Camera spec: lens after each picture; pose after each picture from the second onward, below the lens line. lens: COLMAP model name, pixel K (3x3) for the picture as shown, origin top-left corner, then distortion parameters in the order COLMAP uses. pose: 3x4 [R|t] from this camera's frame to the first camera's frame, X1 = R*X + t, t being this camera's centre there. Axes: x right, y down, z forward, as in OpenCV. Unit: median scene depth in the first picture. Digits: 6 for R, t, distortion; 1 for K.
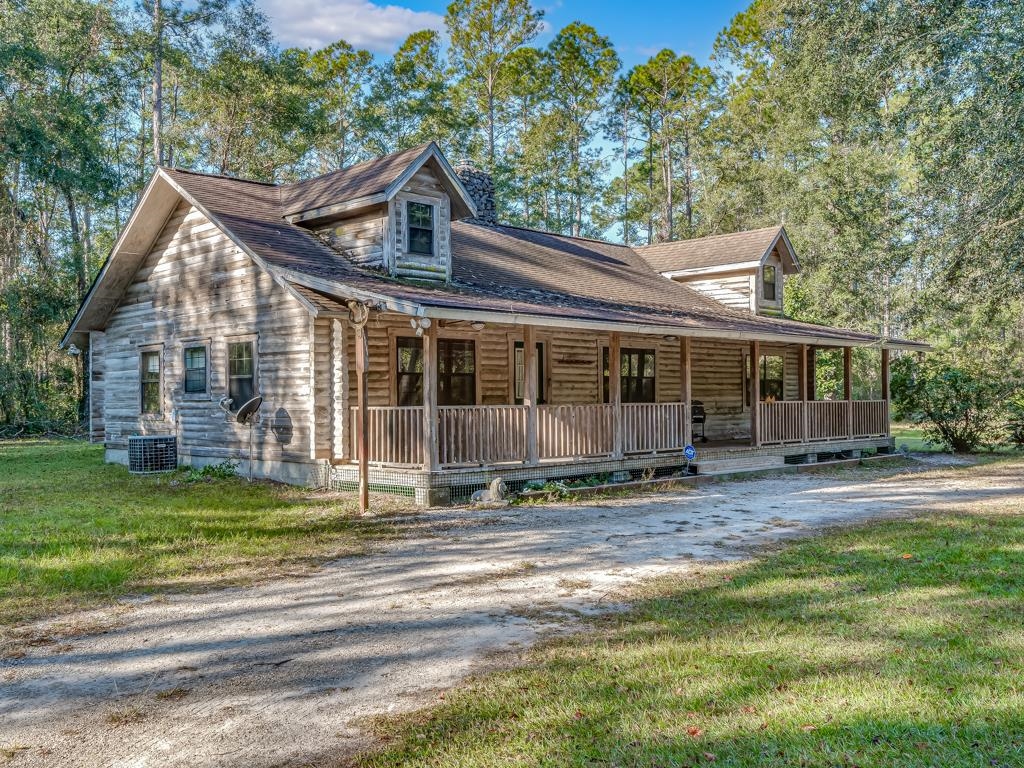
lens RADIAL K [[975.9, 0, 513.2], [0, 975.9, 386.4], [0, 0, 1]] dist [0.014780, 0.000000]
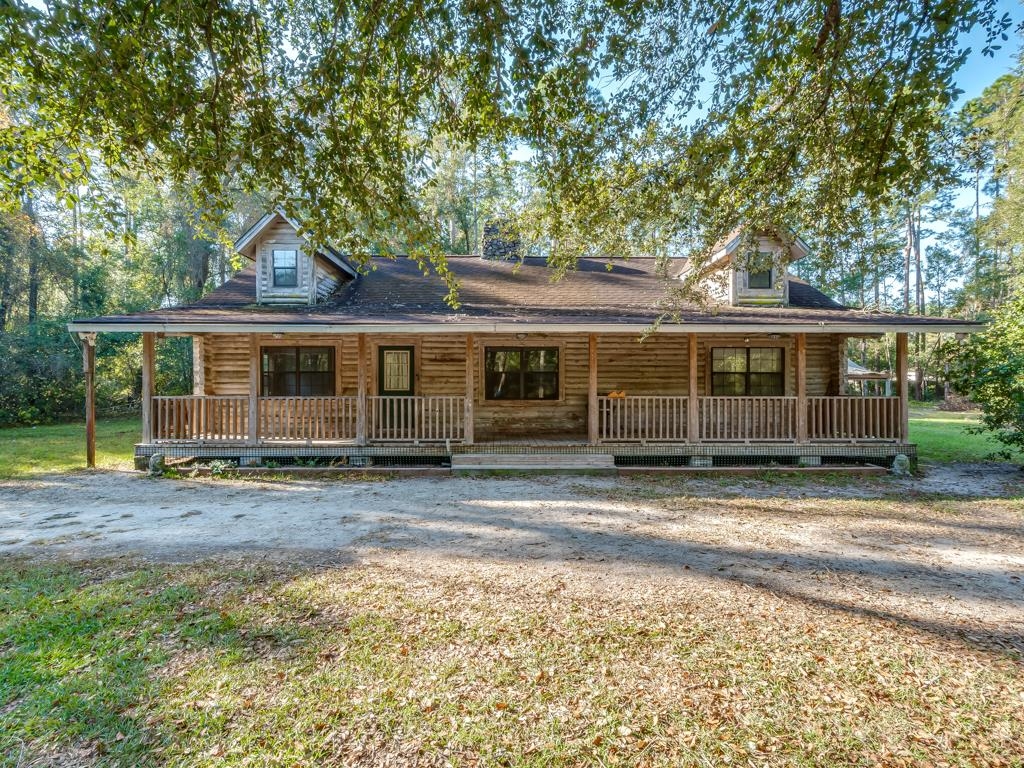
lens RADIAL K [[492.0, 0, 507.7], [0, 492.0, 383.2], [0, 0, 1]] dist [0.001022, 0.000162]
pose [[0.716040, -0.004714, -0.698043, 0.585034], [0.002699, 0.999988, -0.003985, 0.006047], [0.698054, 0.000970, 0.716045, 0.674201]]
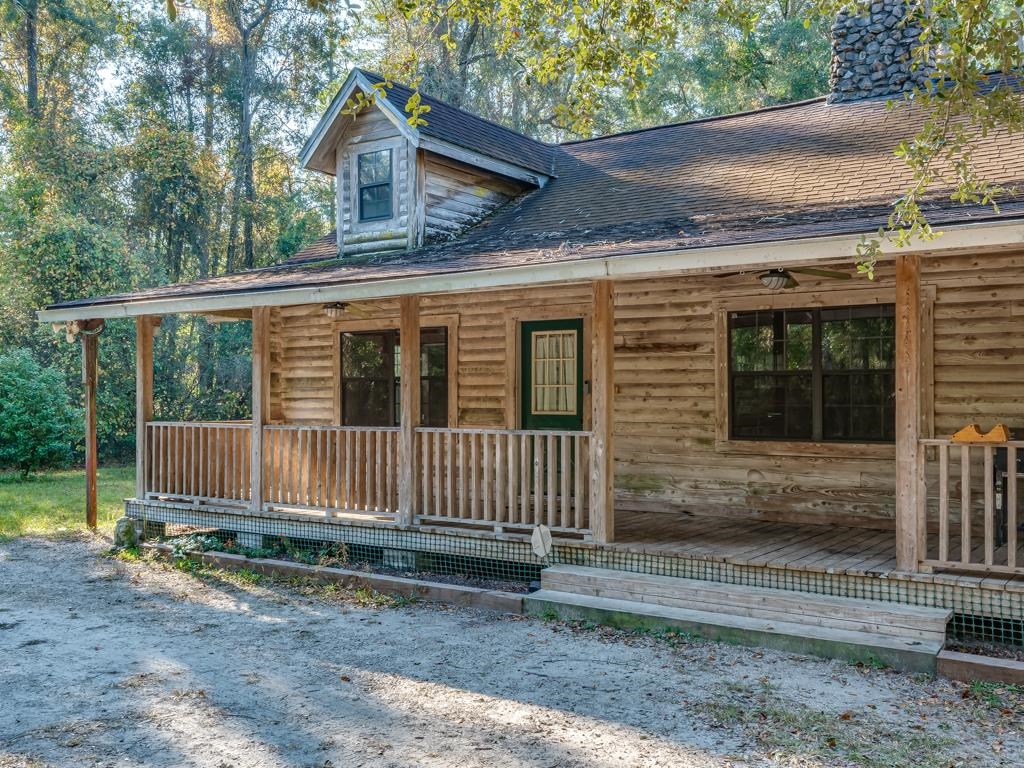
lens RADIAL K [[975.9, 0, 512.8], [0, 975.9, 384.7], [0, 0, 1]] dist [0.014780, 0.000000]
pose [[0.190471, -0.016870, -0.981548, 0.618114], [0.003207, 0.999858, -0.016563, 0.003801], [0.981688, 0.000007, 0.190498, 0.901369]]
